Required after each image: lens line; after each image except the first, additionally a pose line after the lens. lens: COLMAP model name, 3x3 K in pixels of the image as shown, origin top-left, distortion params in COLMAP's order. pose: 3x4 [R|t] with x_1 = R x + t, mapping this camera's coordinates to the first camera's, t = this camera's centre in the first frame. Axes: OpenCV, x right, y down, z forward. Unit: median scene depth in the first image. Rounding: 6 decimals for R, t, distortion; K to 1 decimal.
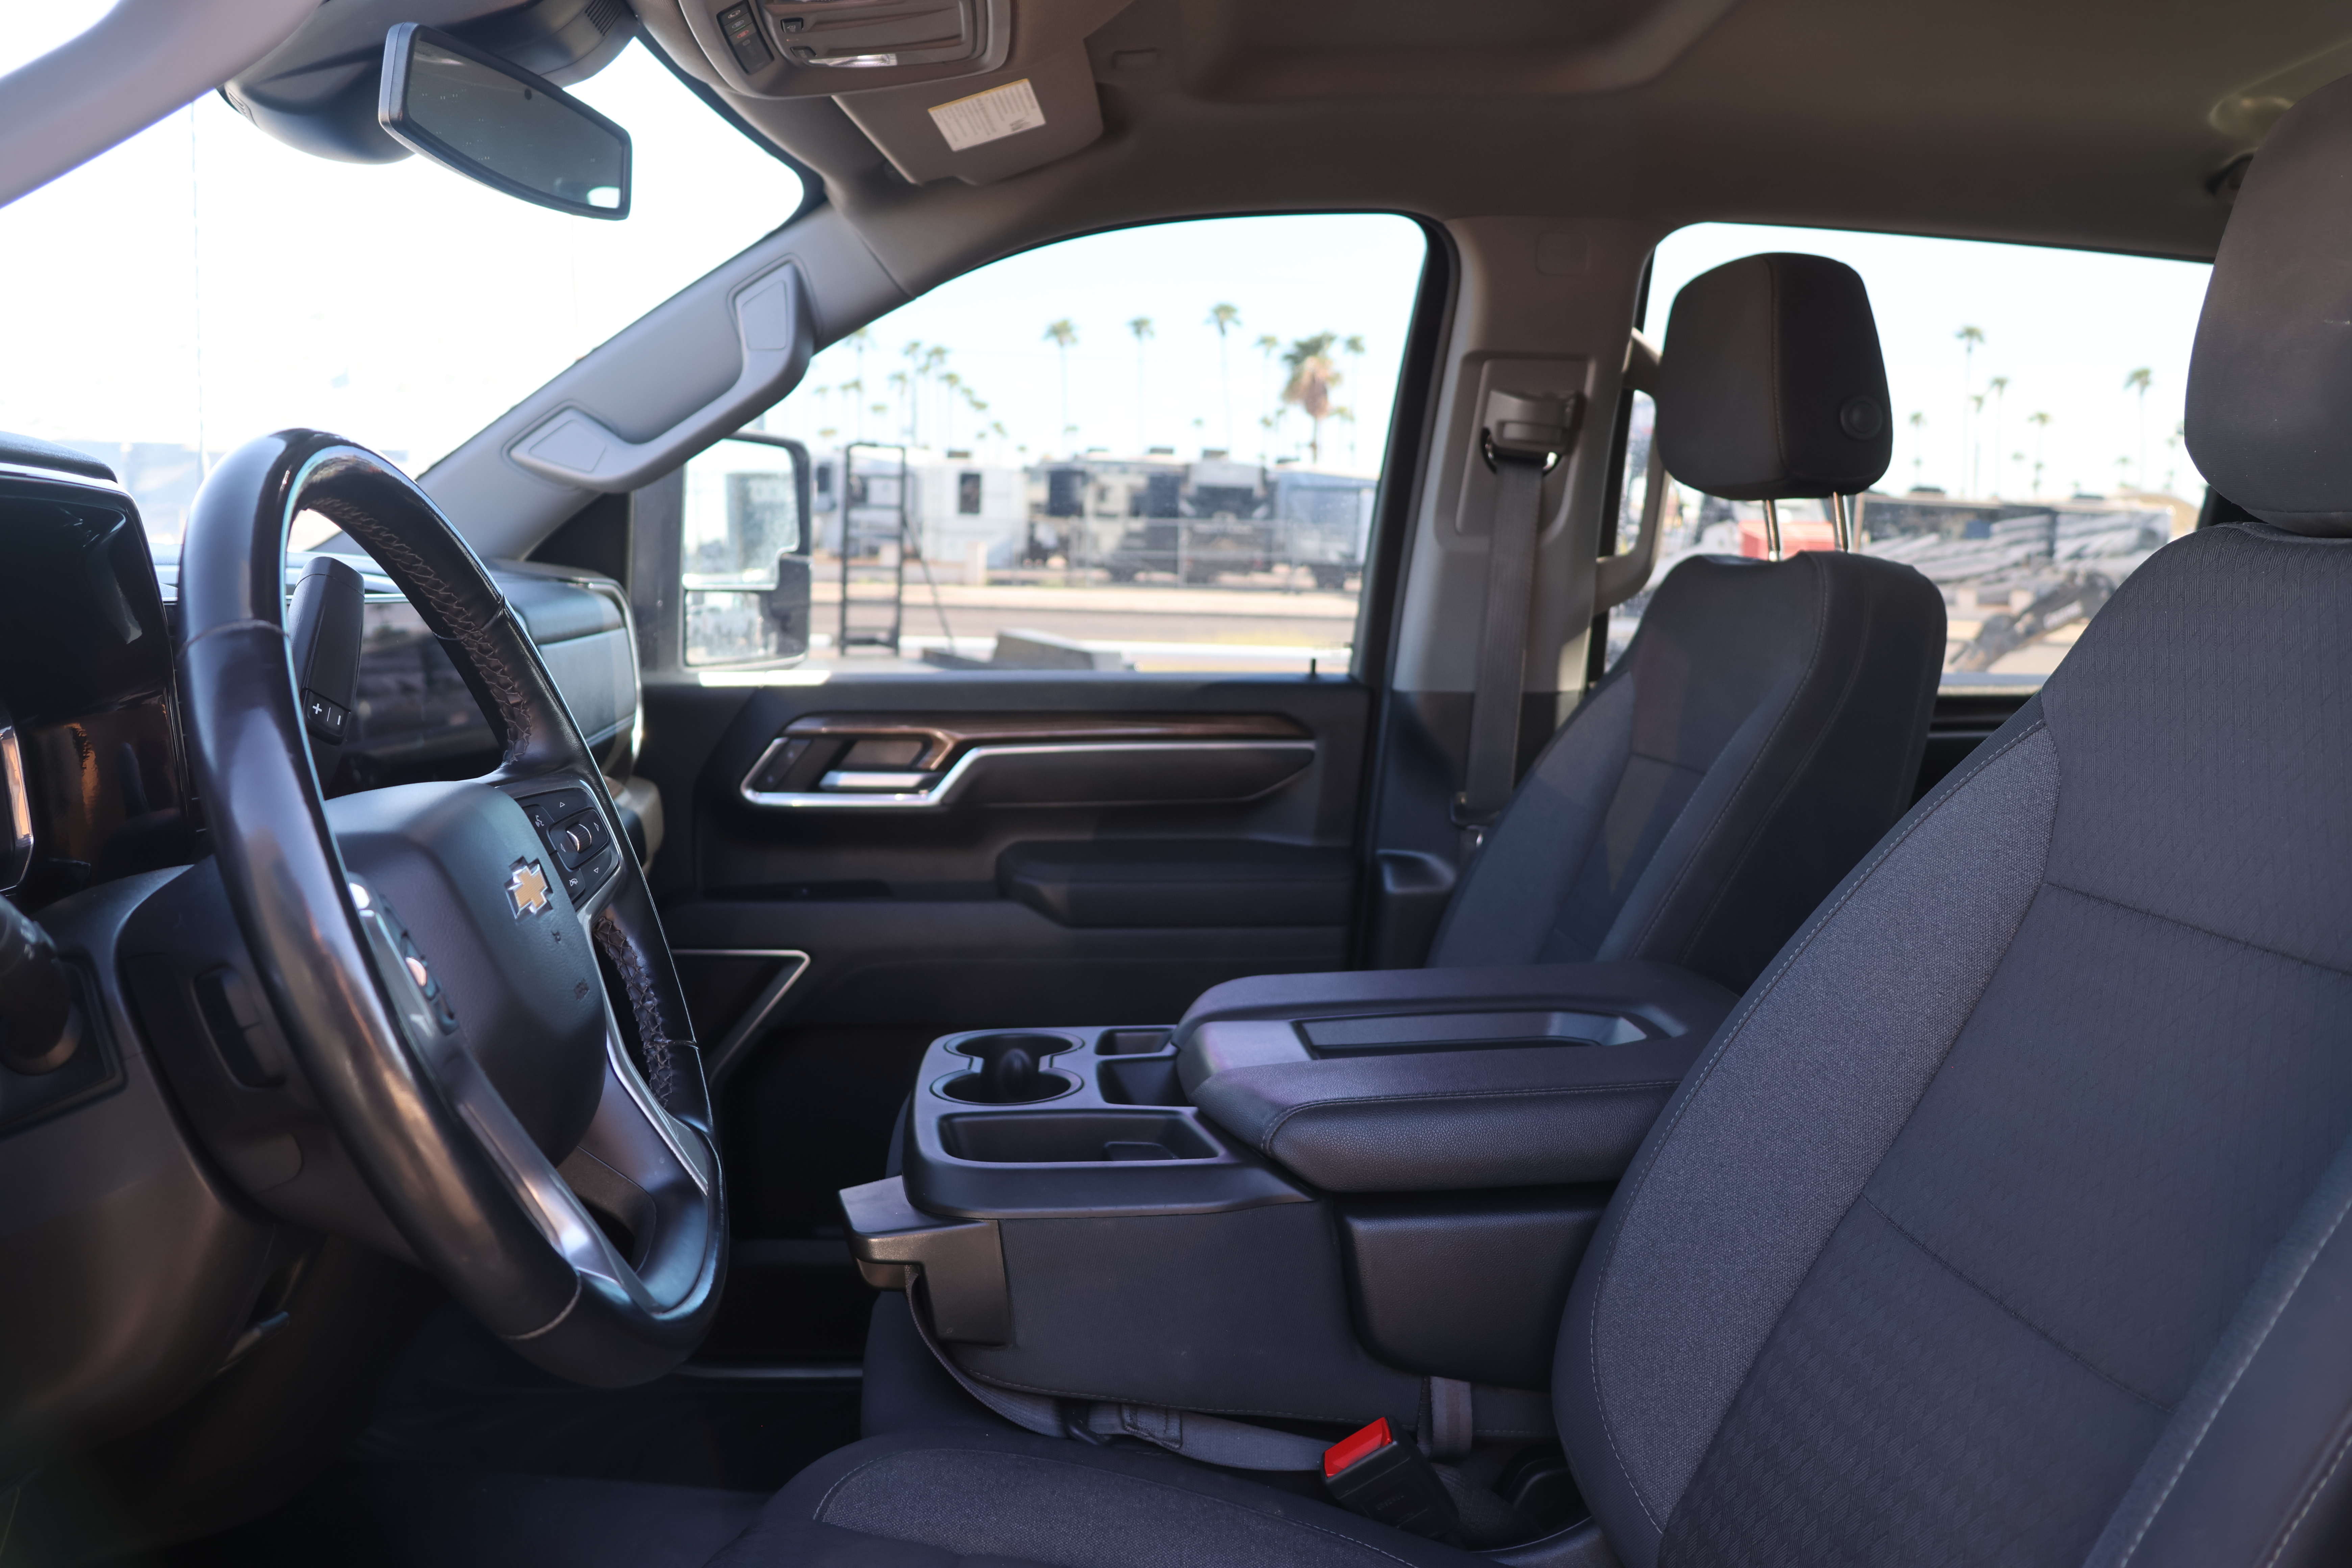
lens RADIAL K [[2004.2, 0, 1225.8], [0, 2004.2, 768.7], [0, 0, 1]] dist [-0.130482, 0.126517]
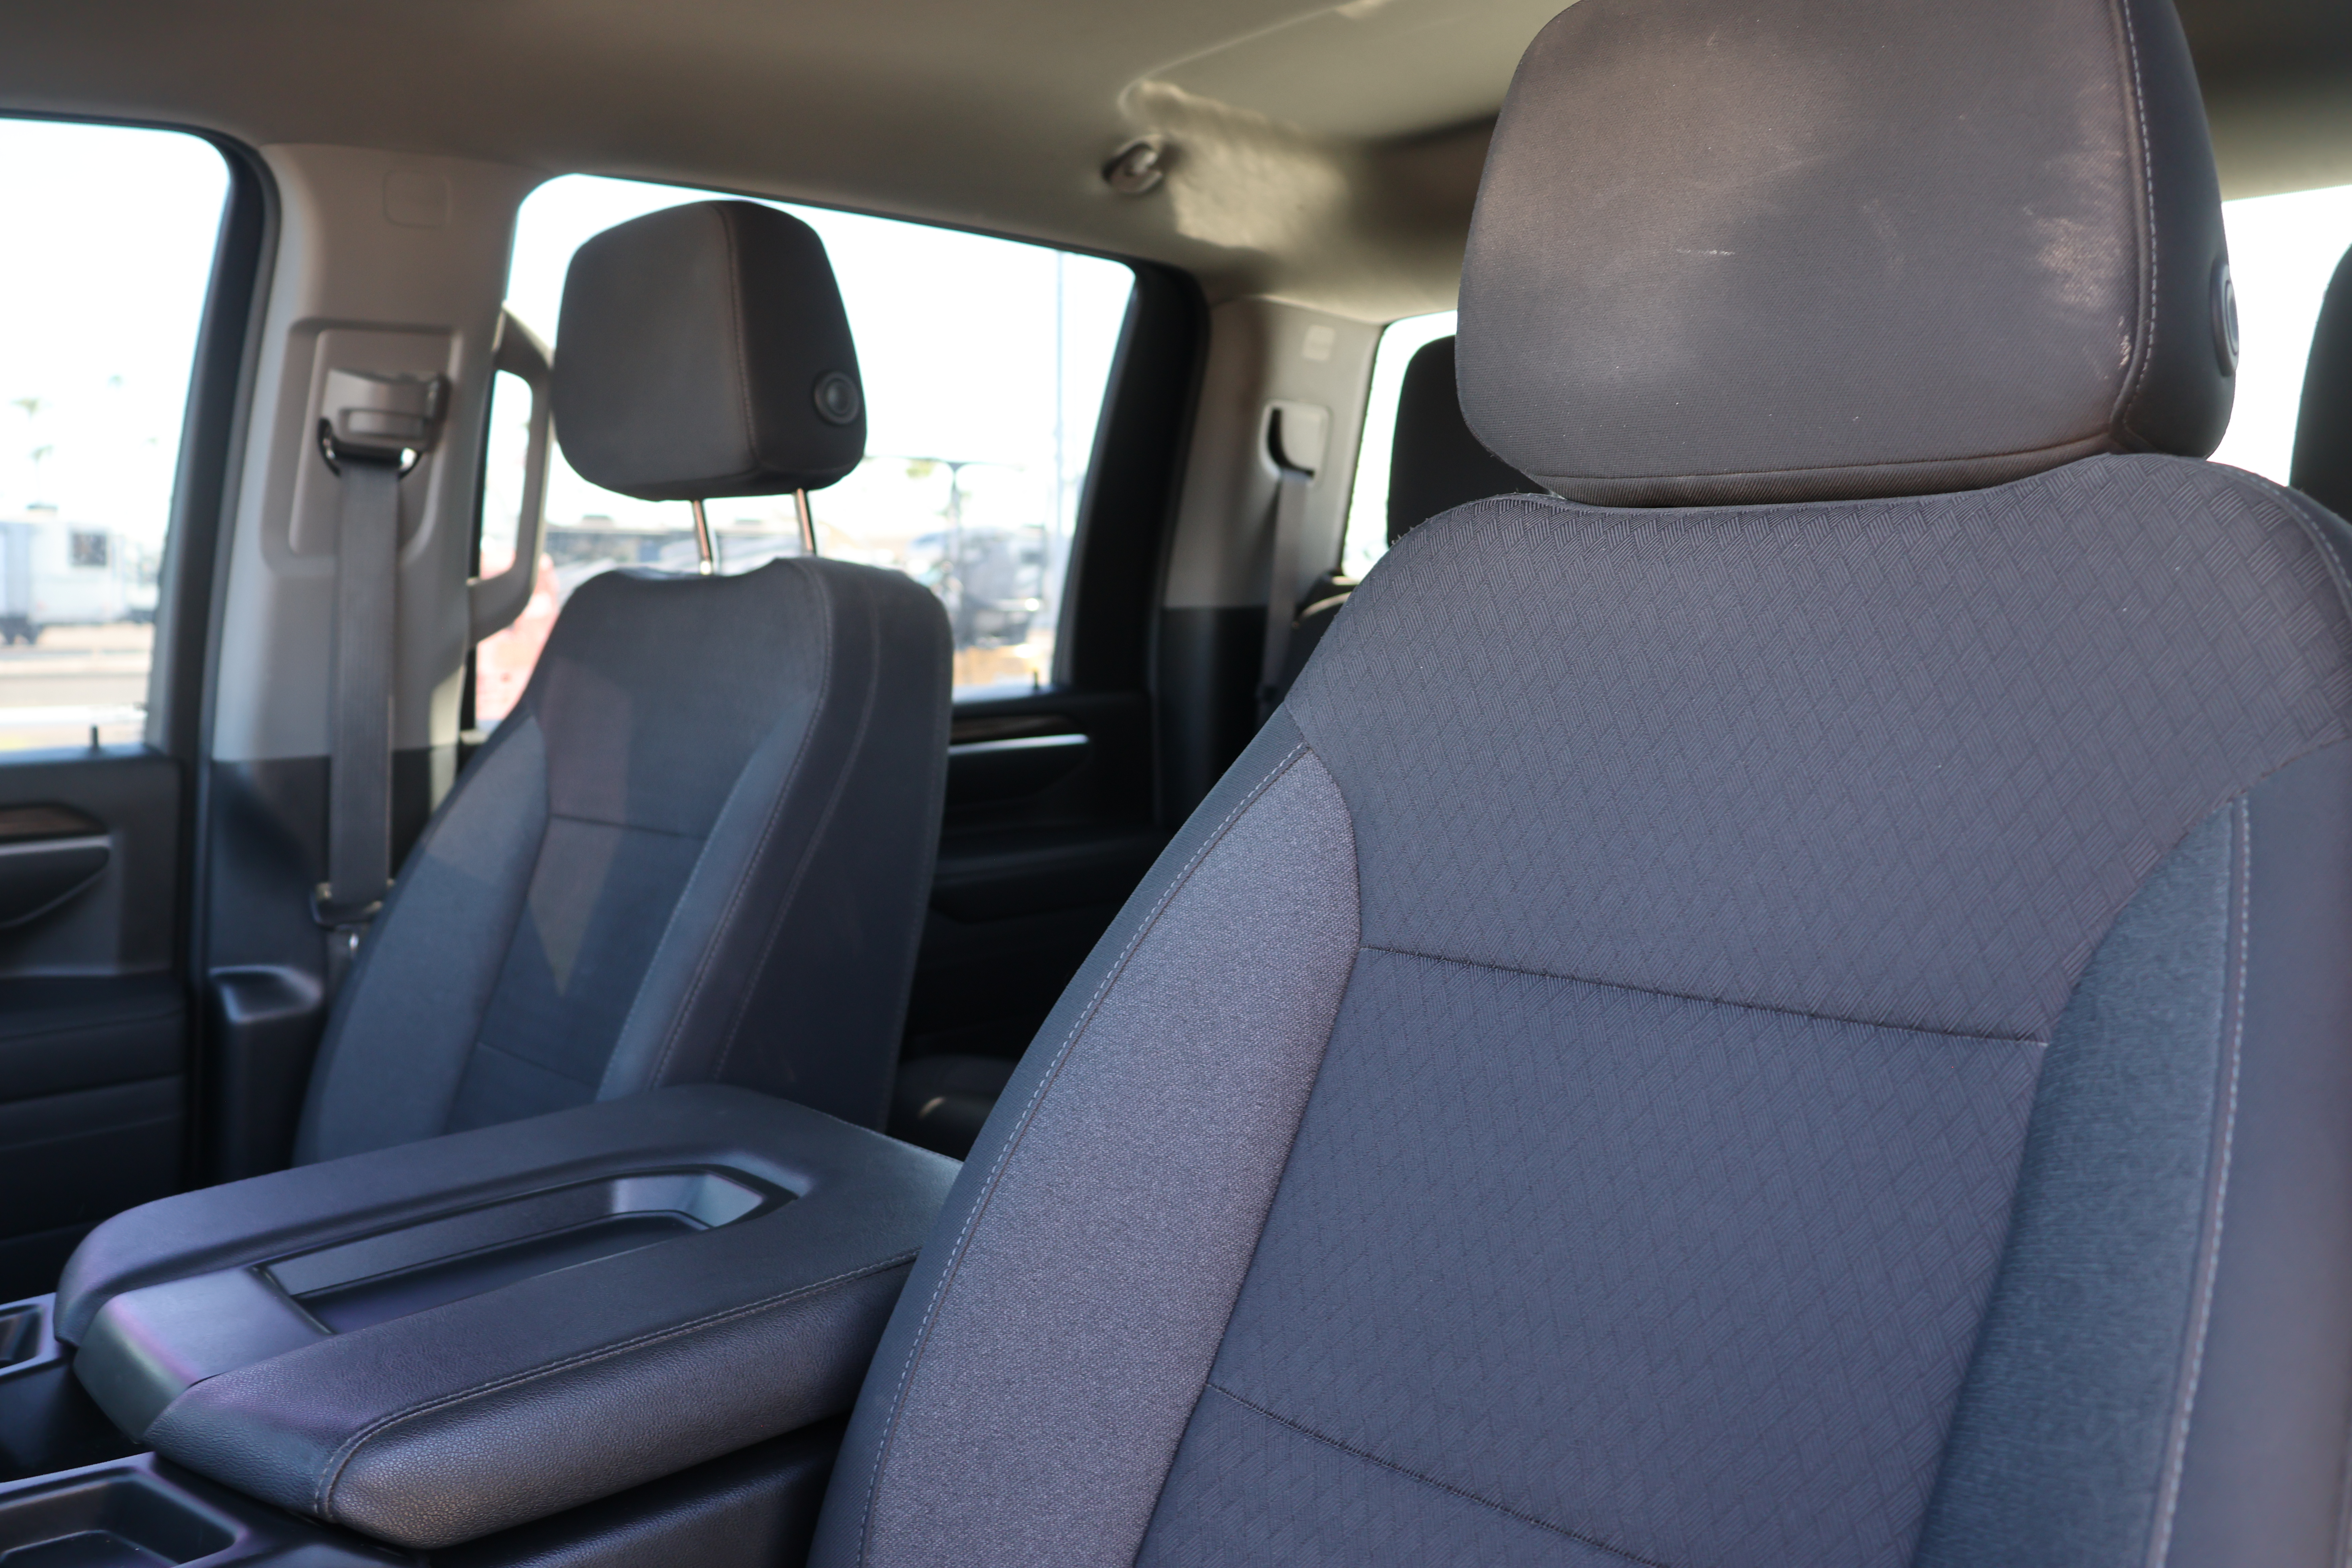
lens RADIAL K [[1982.9, 0, 1176.0], [0, 1982.9, 784.0], [0, 0, 1]] dist [-0.171254, 0.181592]
pose [[0.805816, -0.083098, 0.586307, -0.056599], [0.085923, 0.996034, 0.023077, -0.016858], [-0.585899, 0.031782, 0.809760, 0.202369]]
